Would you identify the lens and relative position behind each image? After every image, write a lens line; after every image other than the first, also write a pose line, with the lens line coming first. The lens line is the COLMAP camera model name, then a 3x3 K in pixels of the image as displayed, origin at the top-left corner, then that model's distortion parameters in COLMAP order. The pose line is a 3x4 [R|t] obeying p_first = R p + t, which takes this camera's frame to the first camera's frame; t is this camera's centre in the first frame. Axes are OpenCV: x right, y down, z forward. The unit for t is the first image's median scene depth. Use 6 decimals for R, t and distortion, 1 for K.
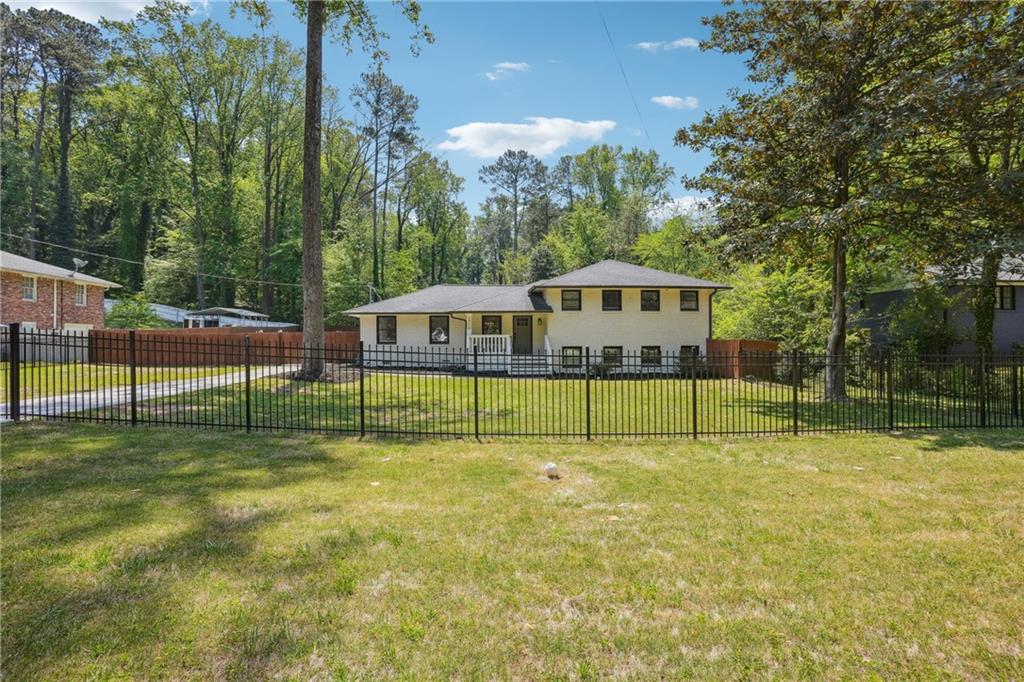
lens RADIAL K [[536.0, 0, 509.6], [0, 536.0, 345.2], [0, 0, 1]] dist [-0.002004, 0.000149]
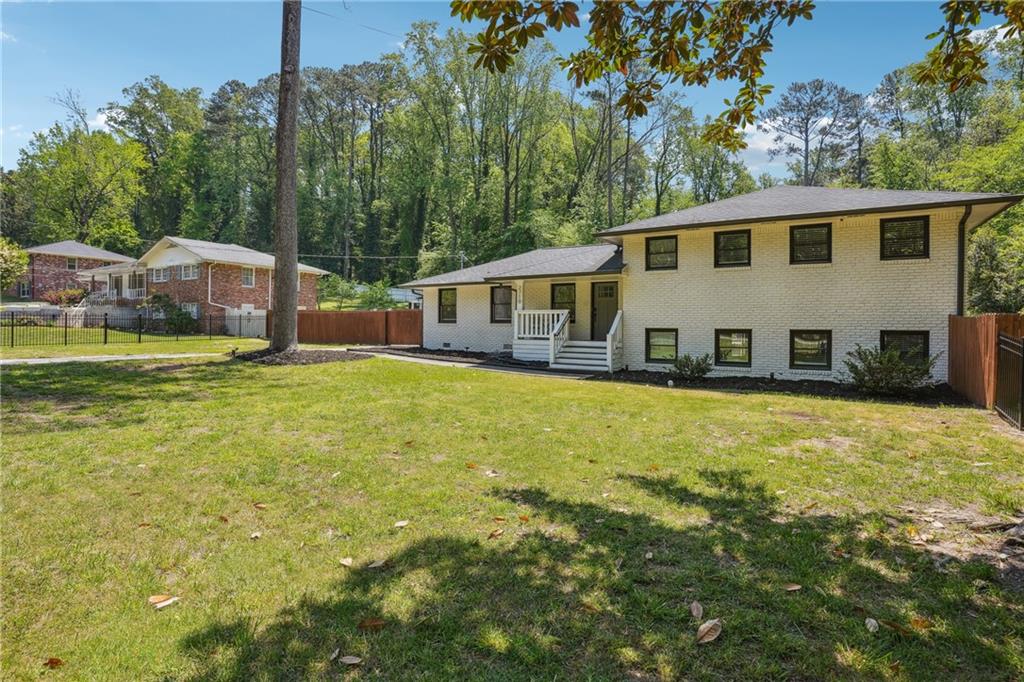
lens RADIAL K [[532.9, 0, 514.2], [0, 532.9, 330.3], [0, 0, 1]] dist [0.002633, 0.001453]
pose [[0.828541, 0.013236, -0.559771, 0.305484], [-0.014986, 0.999887, 0.001462, 0.005453], [0.559727, 0.007178, 0.828646, 0.389876]]
